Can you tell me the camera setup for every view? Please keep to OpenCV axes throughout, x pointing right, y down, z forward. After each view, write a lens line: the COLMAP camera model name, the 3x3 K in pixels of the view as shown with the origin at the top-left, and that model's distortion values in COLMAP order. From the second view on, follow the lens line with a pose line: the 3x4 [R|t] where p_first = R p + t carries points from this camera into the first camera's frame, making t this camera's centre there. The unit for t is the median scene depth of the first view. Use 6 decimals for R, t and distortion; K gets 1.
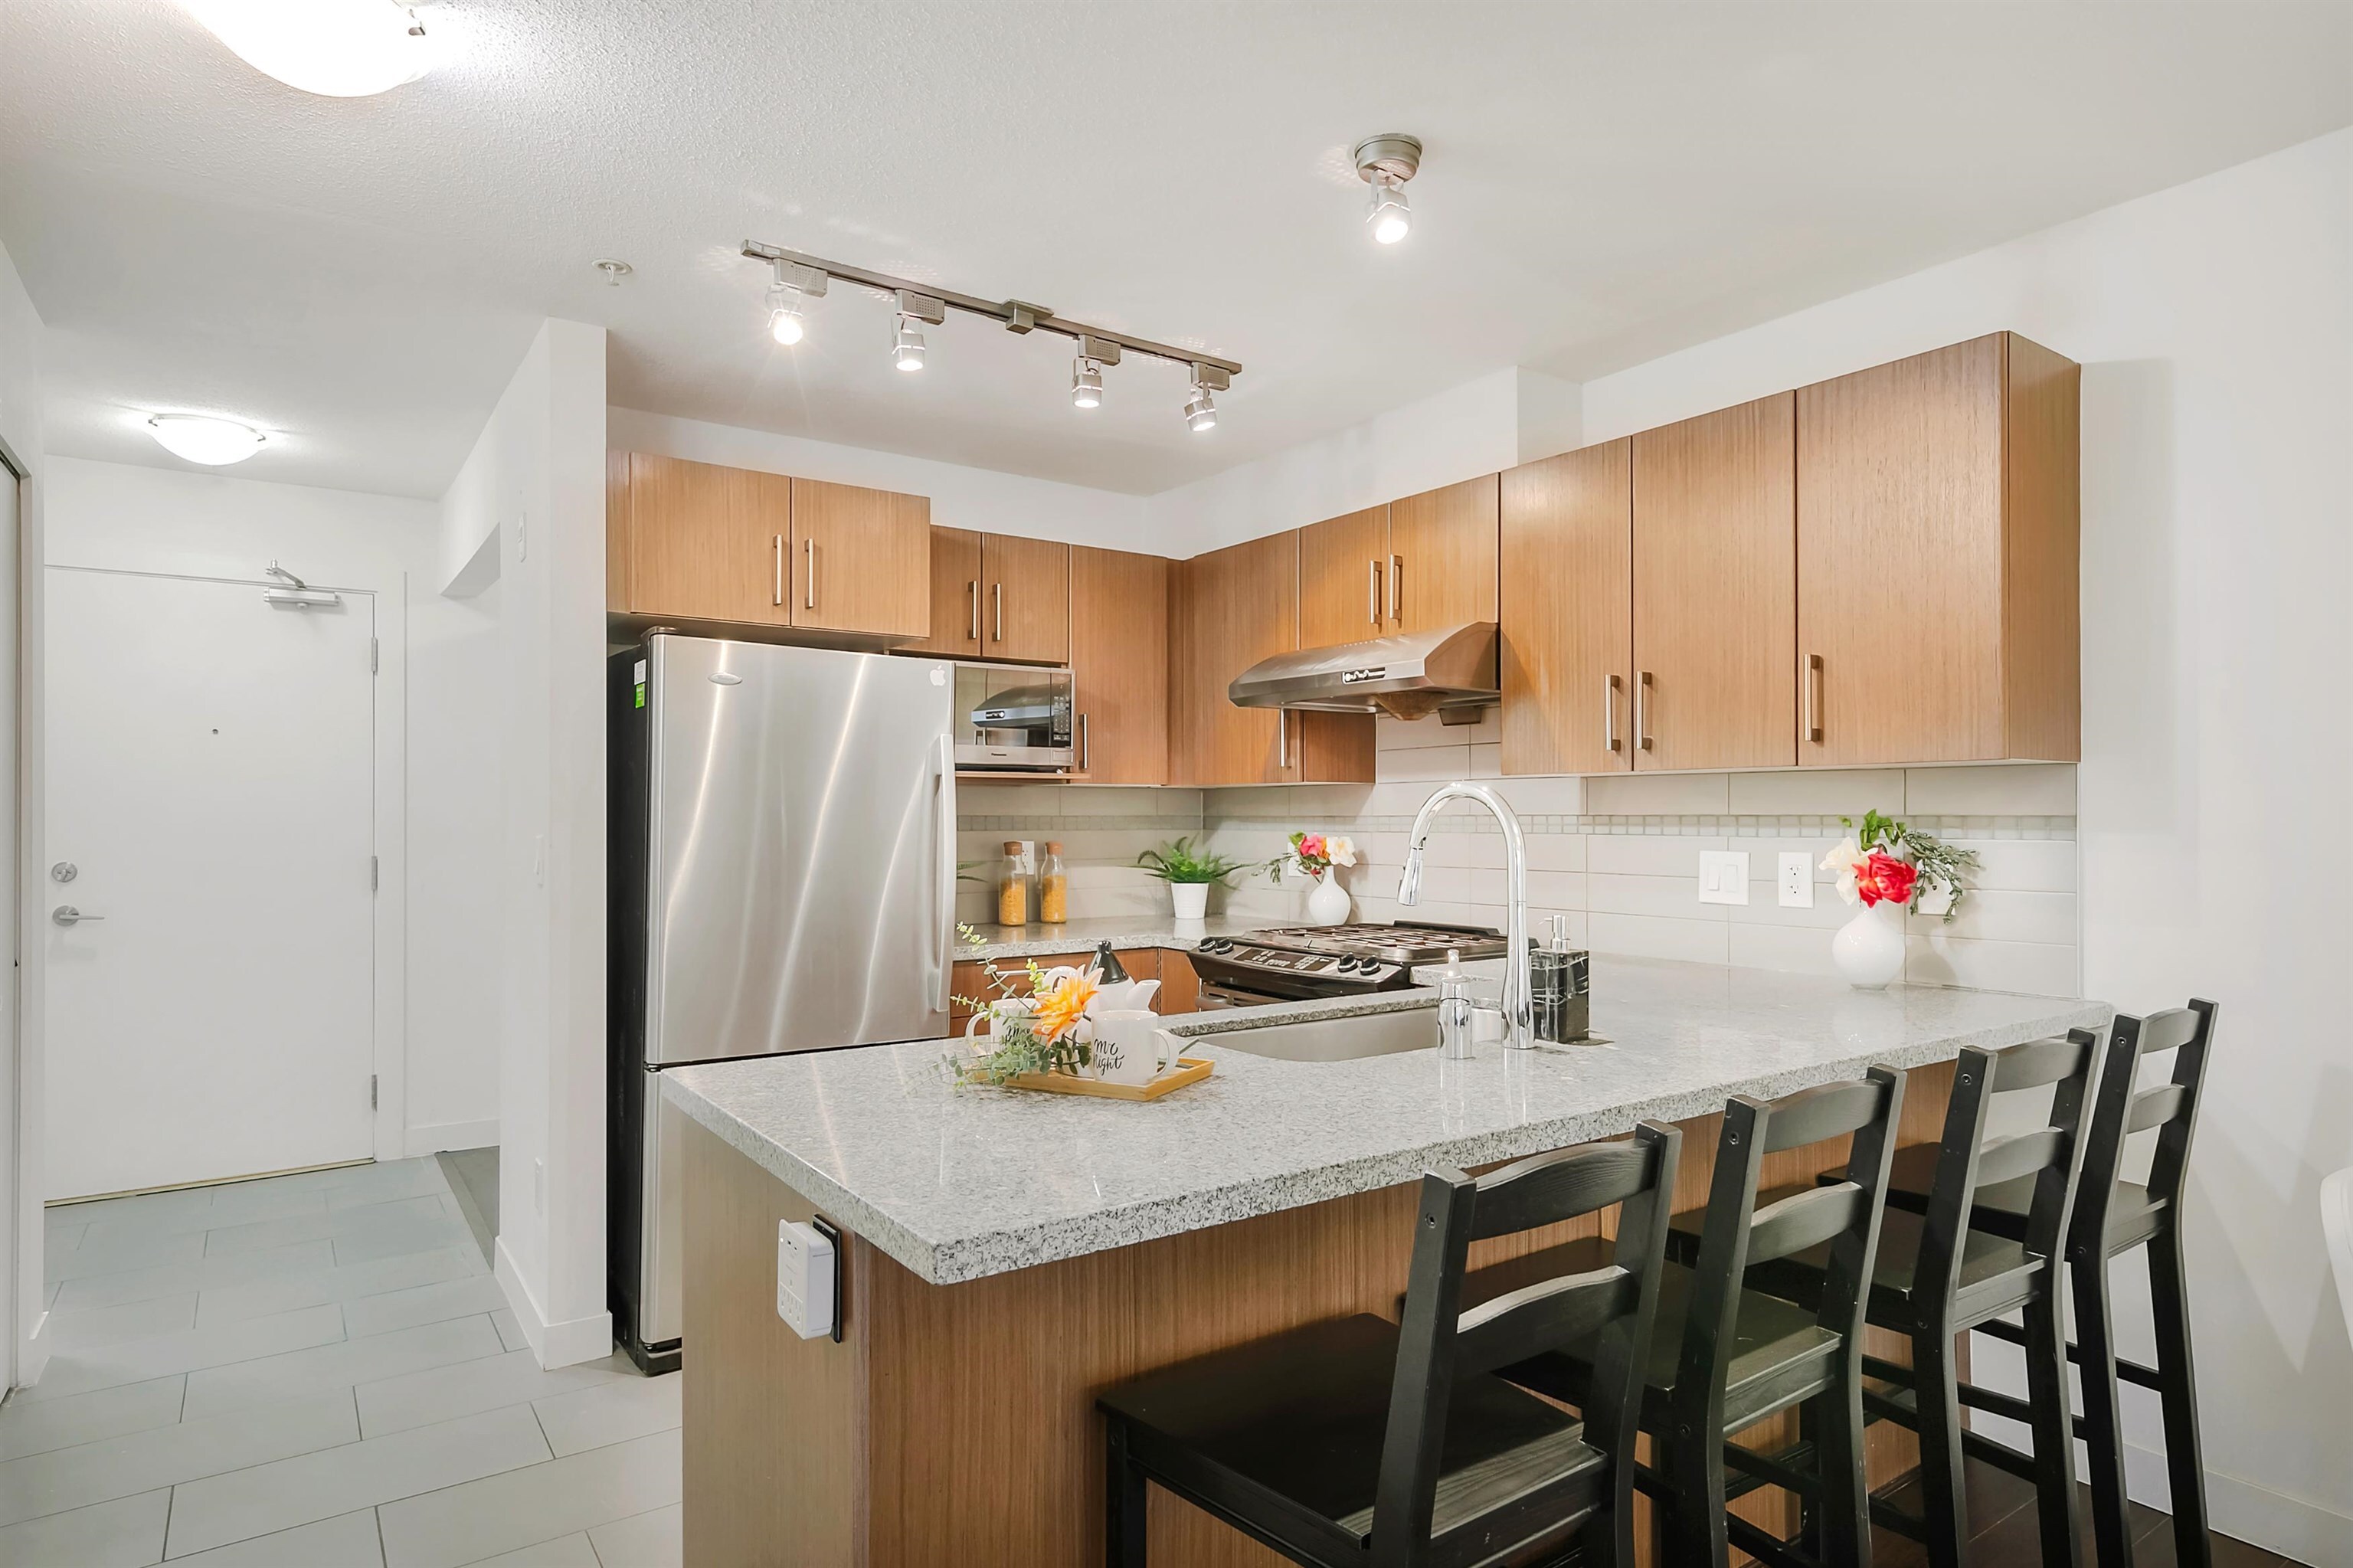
lens RADIAL K [[1302.5, 0, 1179.7], [0, 1302.5, 806.6], [0, 0, 1]] dist [0.008564, 0.001217]
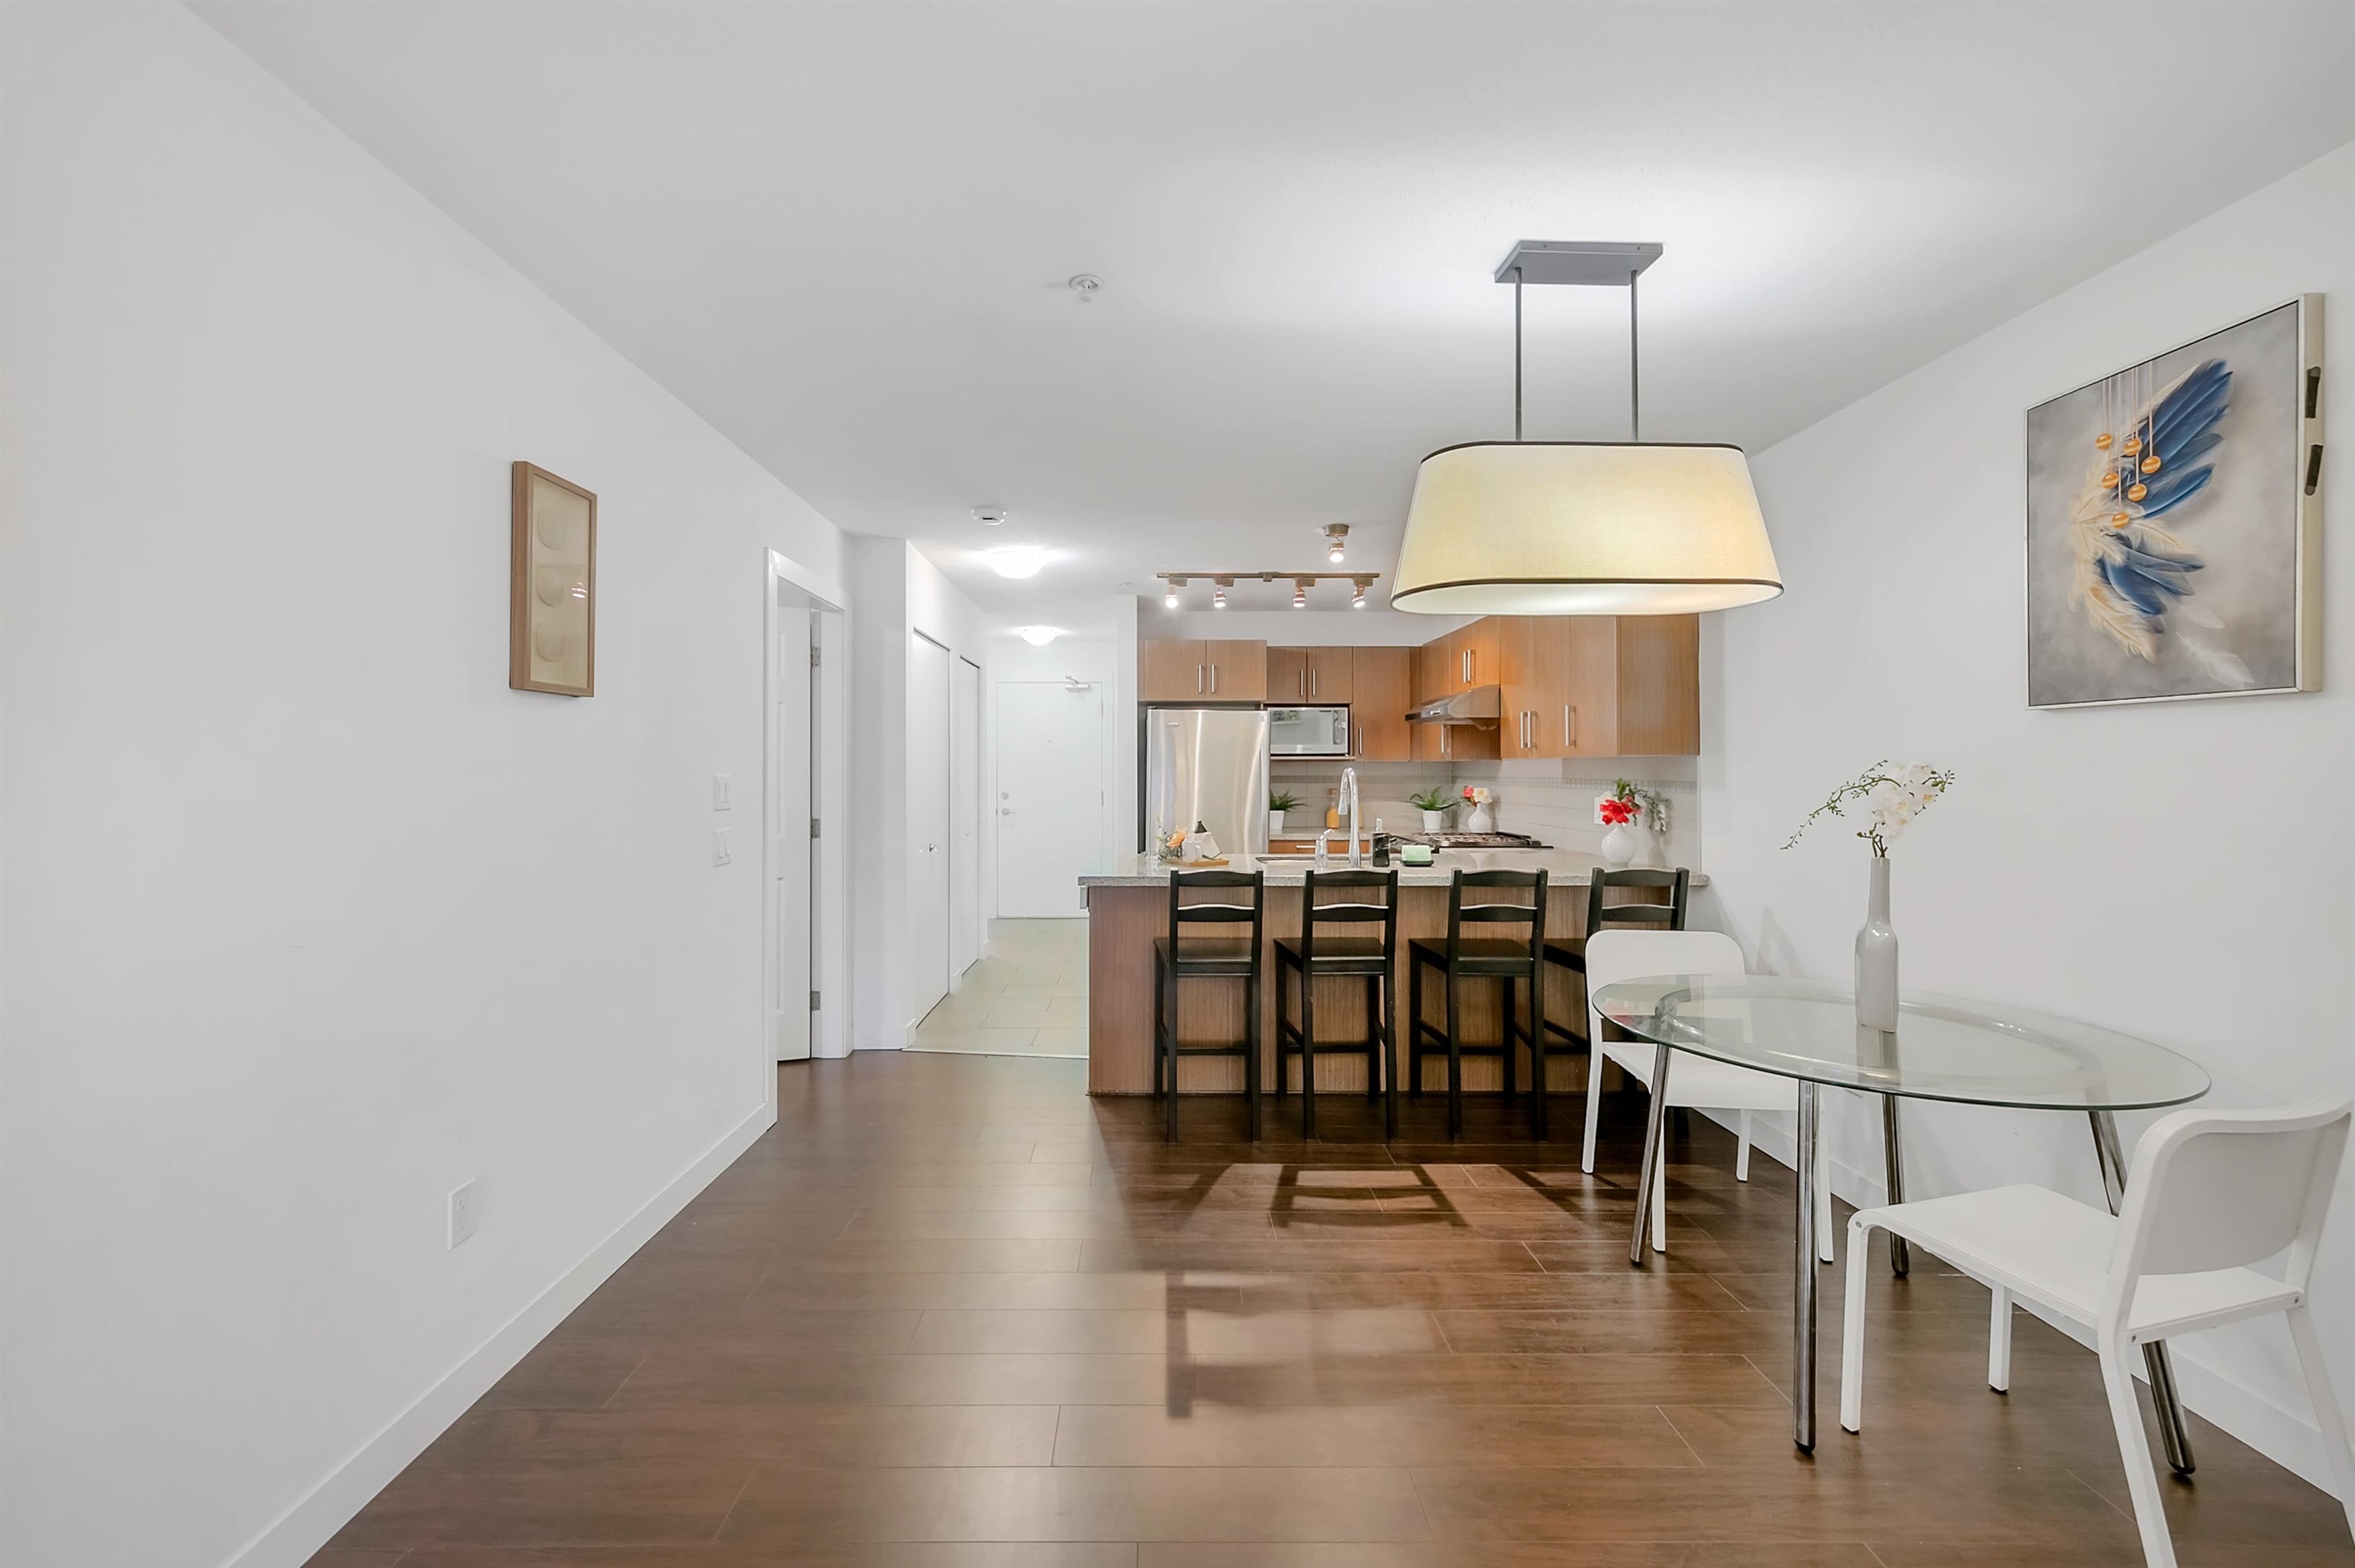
lens RADIAL K [[894.7, 0, 1176.4], [0, 894.7, 784.3], [0, 0, 1]] dist [-0.000548, -0.001099]
pose [[0.823183, -0.000892, -0.567775, 0.589209], [0.014056, 0.999724, 0.018809, -0.015278], [0.567602, -0.023464, 0.822969, -0.414118]]
